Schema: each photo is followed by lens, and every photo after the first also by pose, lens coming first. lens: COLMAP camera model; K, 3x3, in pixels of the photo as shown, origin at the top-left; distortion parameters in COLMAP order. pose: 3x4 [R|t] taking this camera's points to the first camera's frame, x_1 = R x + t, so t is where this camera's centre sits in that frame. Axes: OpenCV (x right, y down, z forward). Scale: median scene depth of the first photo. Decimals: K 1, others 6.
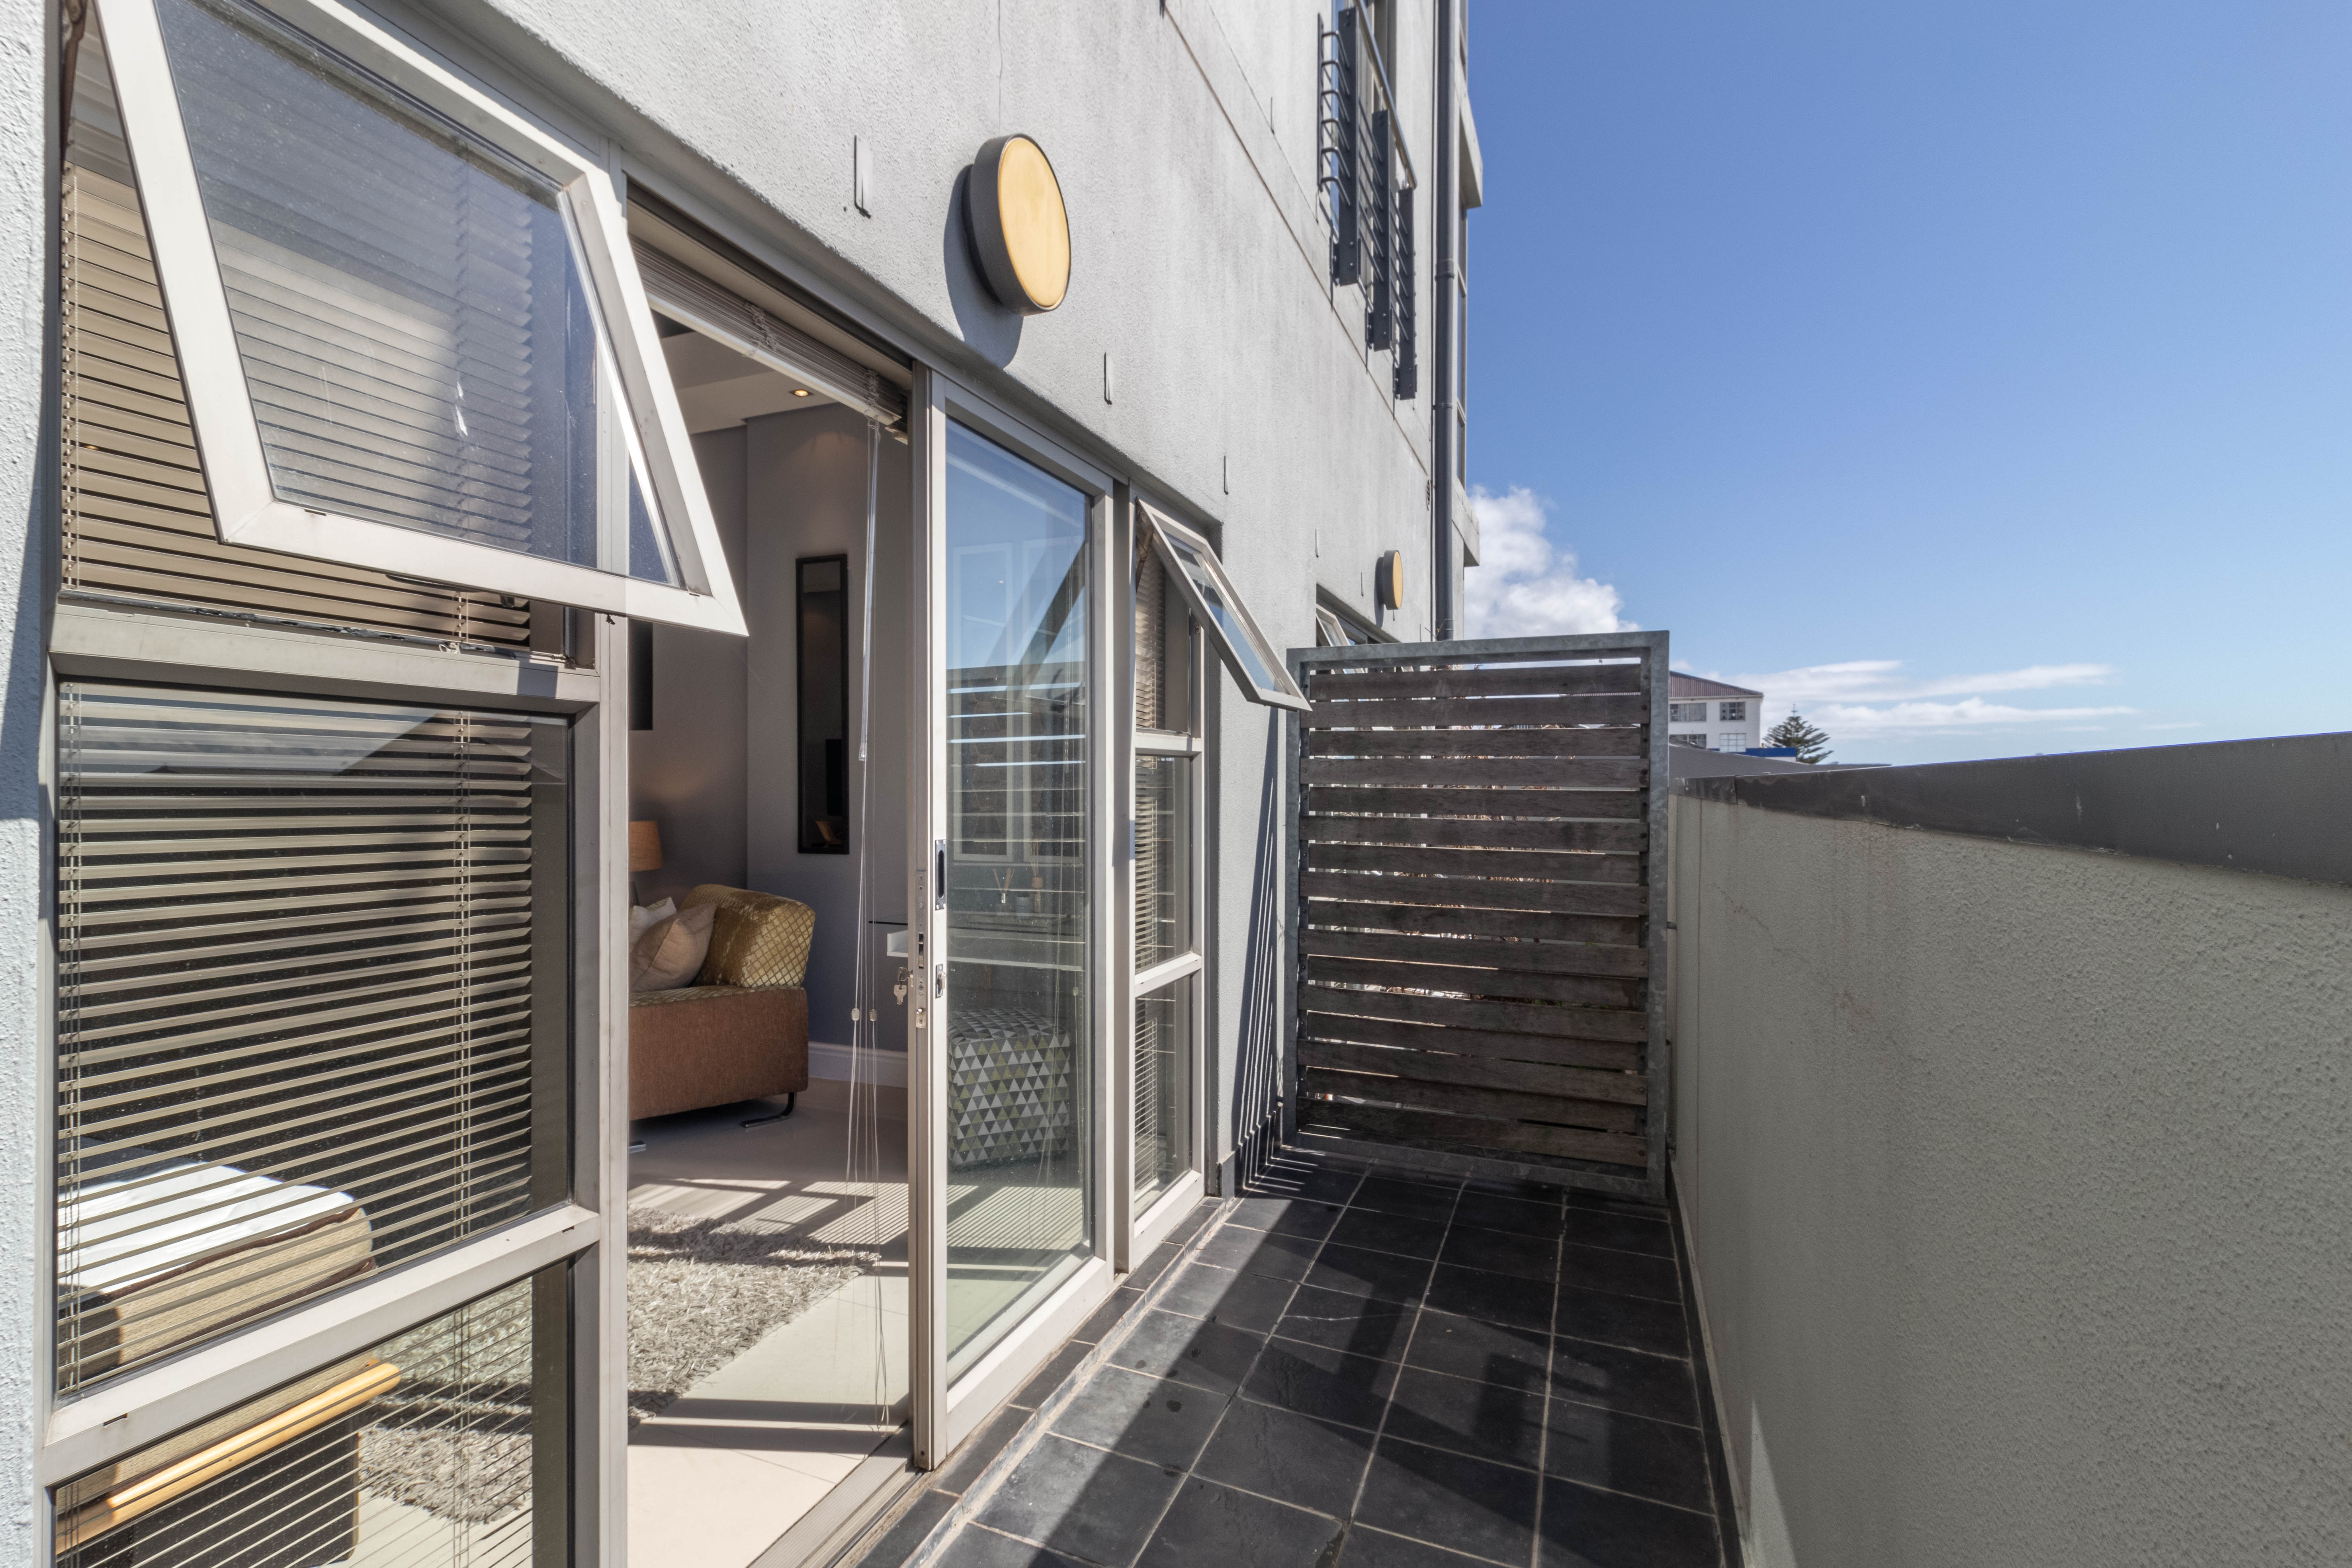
lens RADIAL K [[1154.5, 0, 1077.2], [0, 1154.5, 782.7], [0, 0, 1]] dist [0.002189, 0.000200]
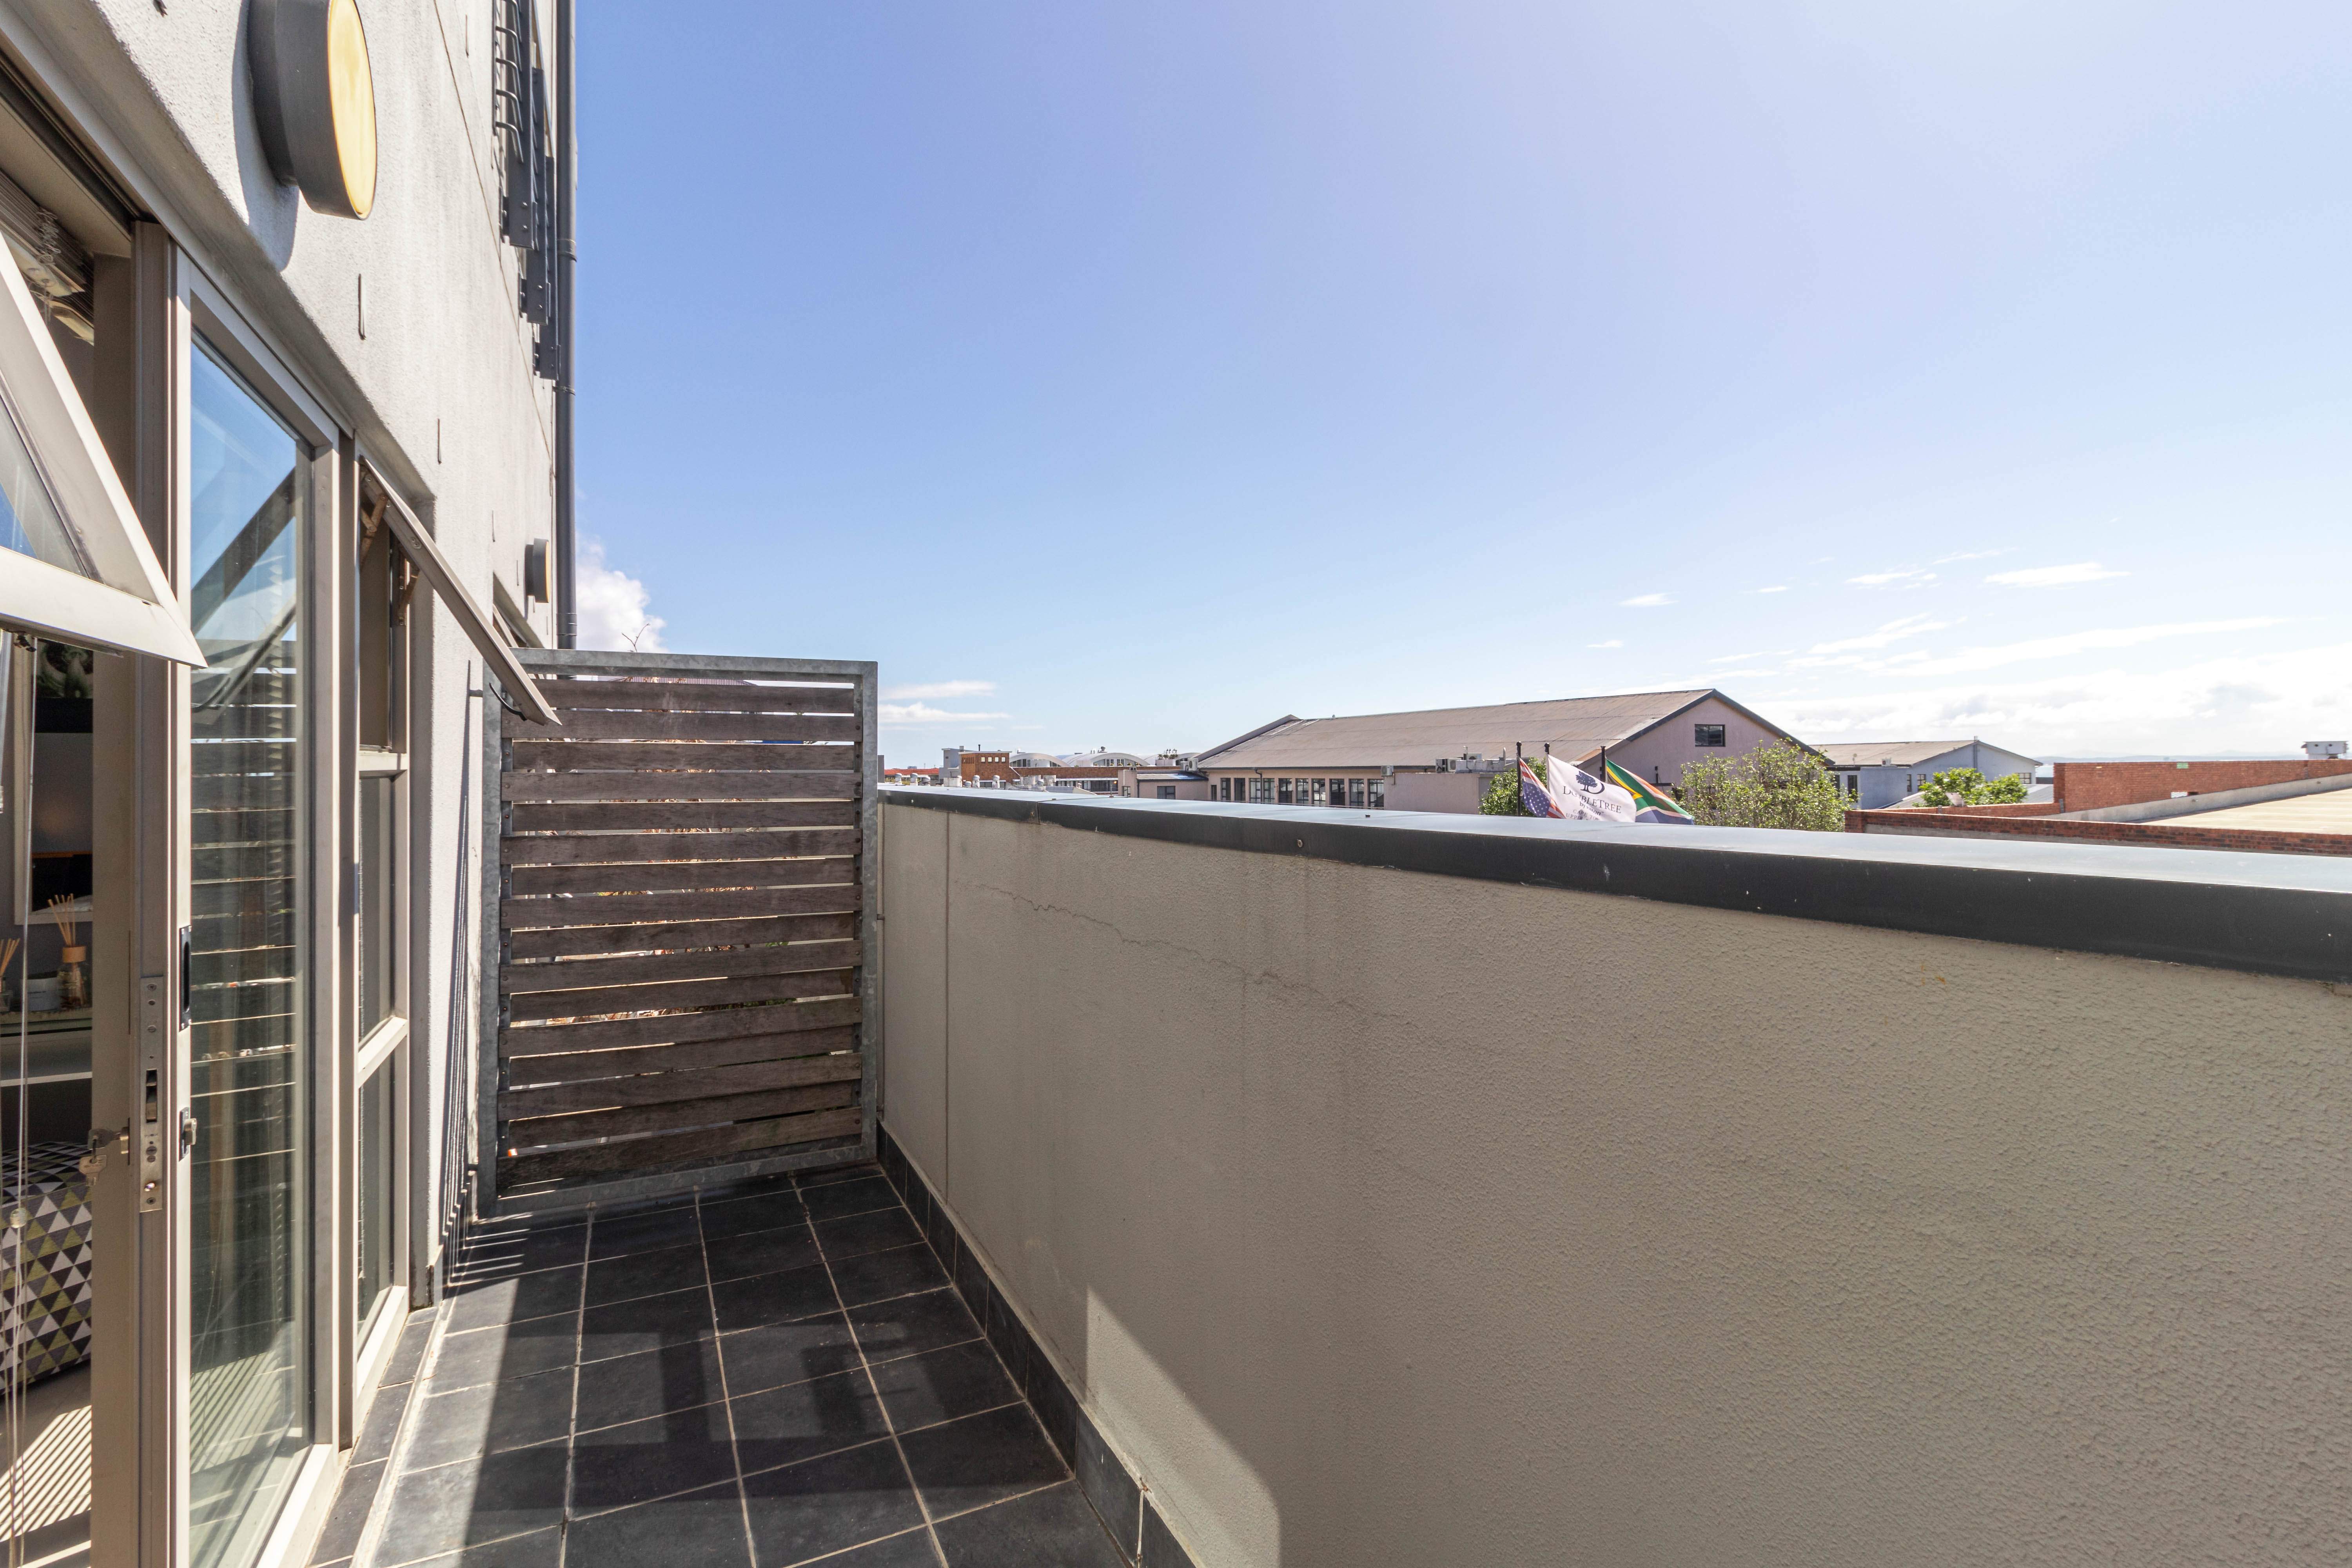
lens RADIAL K [[1099.9, 0, 1187.3], [0, 1099.9, 746.2], [0, 0, 1]] dist [0.001392, -0.000367]
pose [[0.615276, 0.010002, 0.788248, -0.163957], [0.005470, 0.999841, -0.016956, -0.026716], [-0.788293, 0.014744, 0.615124, 0.075994]]
